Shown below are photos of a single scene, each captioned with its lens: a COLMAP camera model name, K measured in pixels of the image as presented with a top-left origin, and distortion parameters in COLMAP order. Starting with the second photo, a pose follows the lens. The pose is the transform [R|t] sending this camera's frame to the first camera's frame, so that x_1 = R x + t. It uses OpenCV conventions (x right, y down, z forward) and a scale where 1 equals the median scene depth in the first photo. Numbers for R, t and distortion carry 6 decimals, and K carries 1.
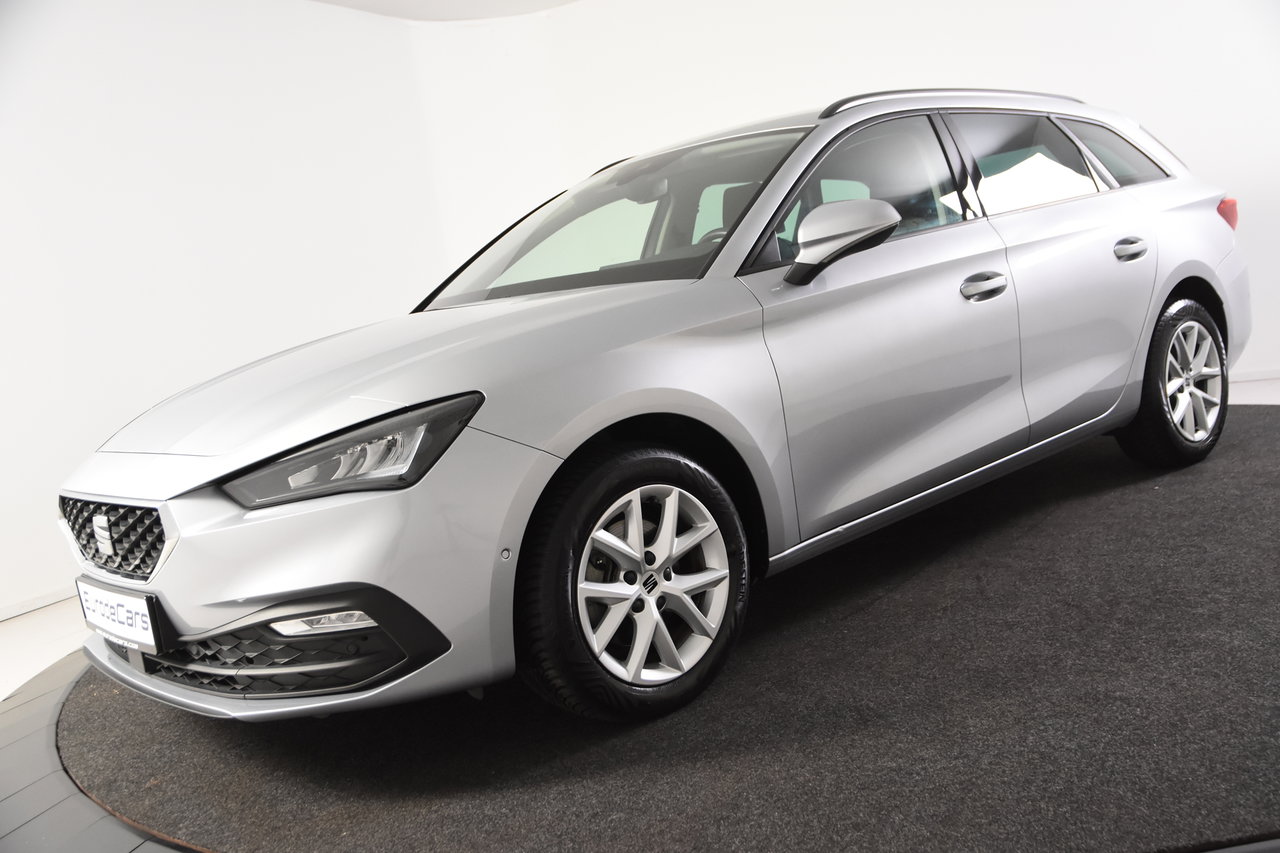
lens RADIAL K [[1290.9, 0, 641.3], [0, 1290.9, 442.2], [0, 0, 1]] dist [-0.062302, 0.168390]
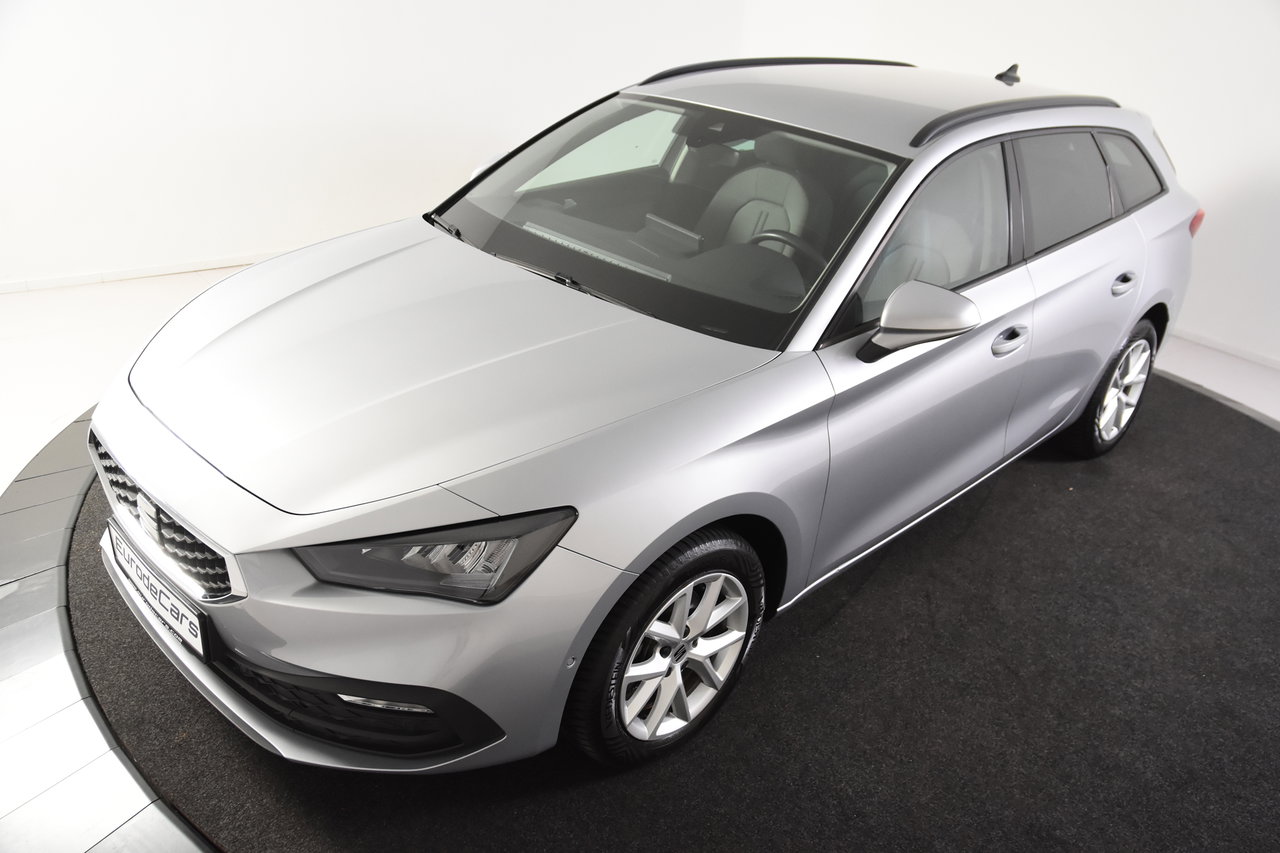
lens RADIAL K [[1102.0, 0, 640.0], [0, 1102.0, 426.5], [0, 0, 1]] dist [-0.055401, -0.000382]
pose [[0.970745, 0.172332, 0.167197, -0.209864], [-0.217811, 0.925072, 0.311127, -0.340264], [-0.101052, -0.338443, 0.935545, 0.209007]]
